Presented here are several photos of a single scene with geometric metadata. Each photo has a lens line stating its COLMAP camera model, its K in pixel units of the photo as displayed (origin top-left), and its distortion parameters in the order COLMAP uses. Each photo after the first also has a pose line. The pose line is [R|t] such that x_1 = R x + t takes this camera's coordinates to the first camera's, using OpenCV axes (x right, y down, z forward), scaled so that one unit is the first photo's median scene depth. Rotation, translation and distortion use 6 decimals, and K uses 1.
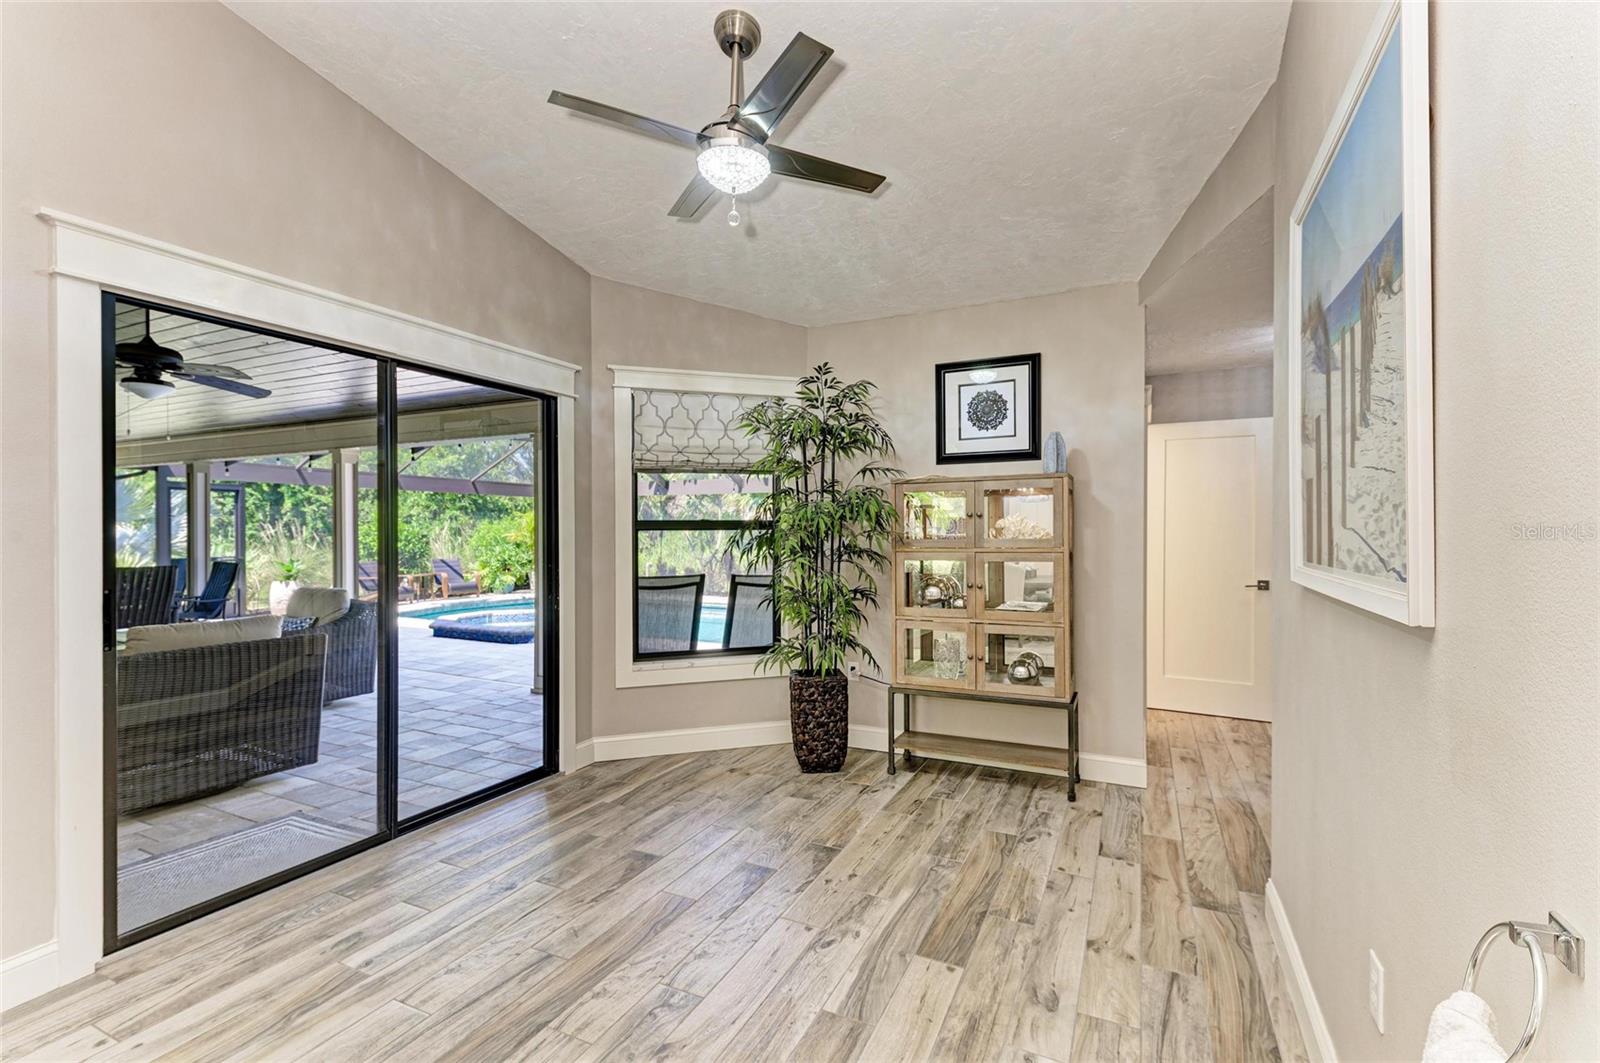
lens RADIAL K [[709.6, 0, 800.0], [0, 709.6, 531.5], [0, 0, 1]] dist [0.012492, -0.000188]
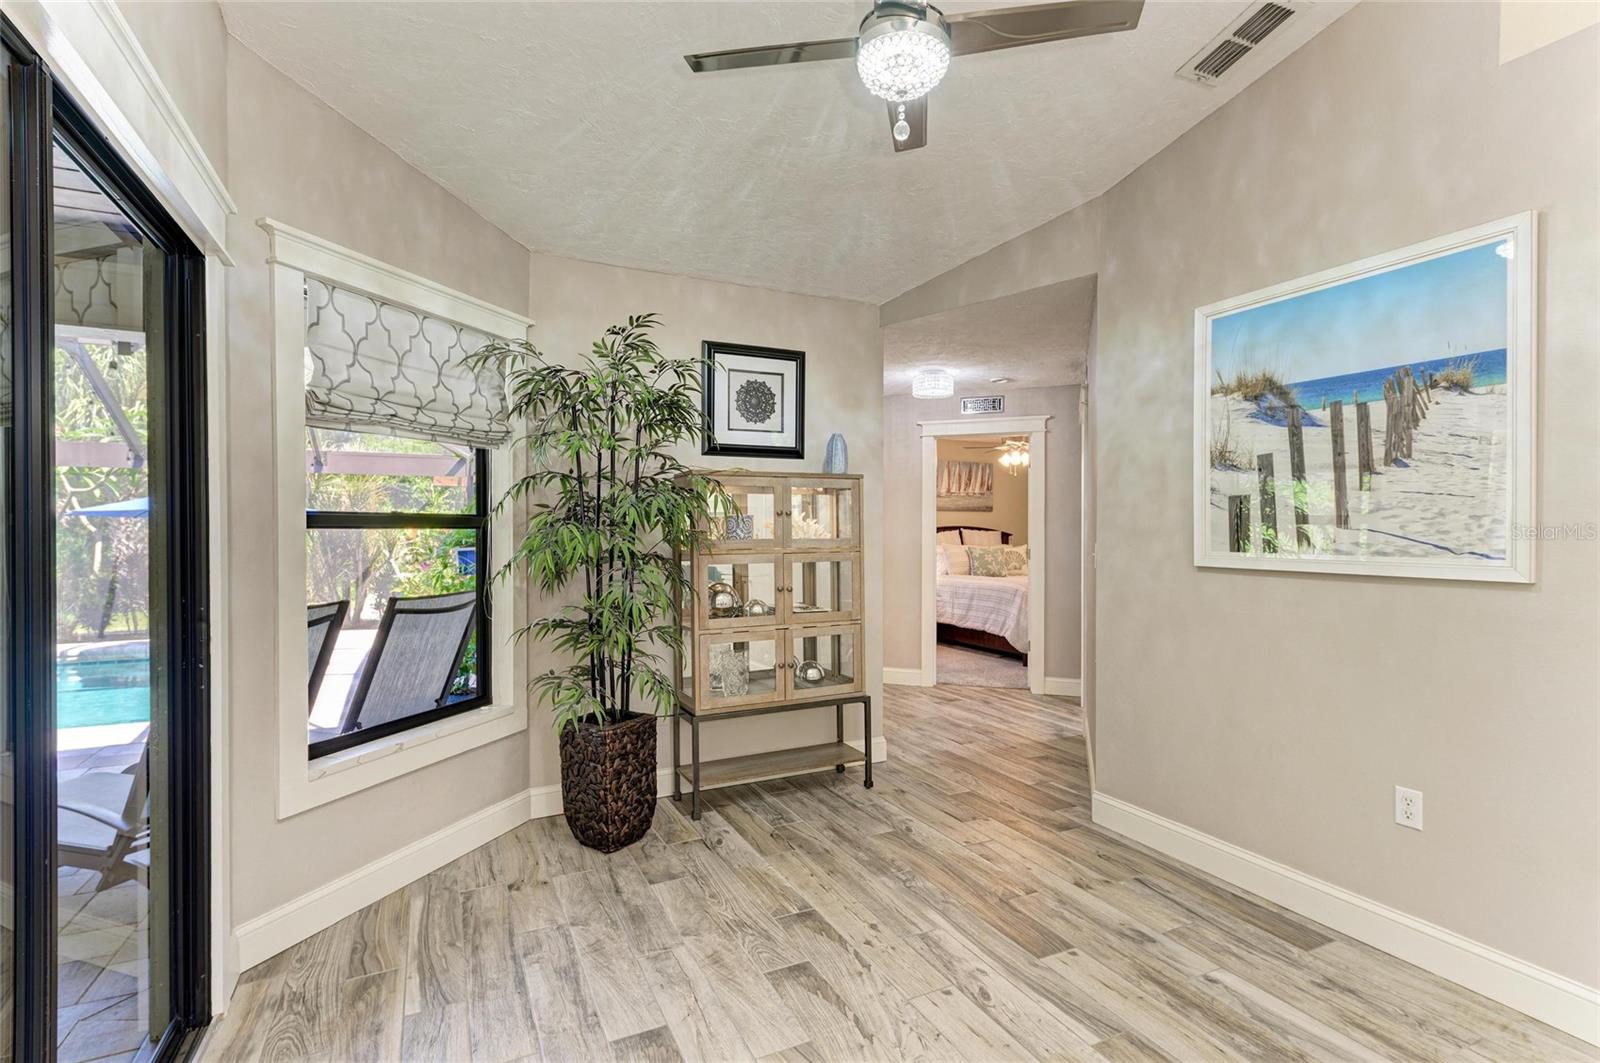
lens RADIAL K [[760.1, 0, 800.0], [0, 760.1, 531.5], [0, 0, 1]] dist [0.017595, -0.000158]
pose [[0.615400, 0.000055, 0.788215, -0.529887], [-0.001710, 0.999998, 0.001265, -0.000858], [-0.788213, -0.002126, 0.615399, 0.365349]]
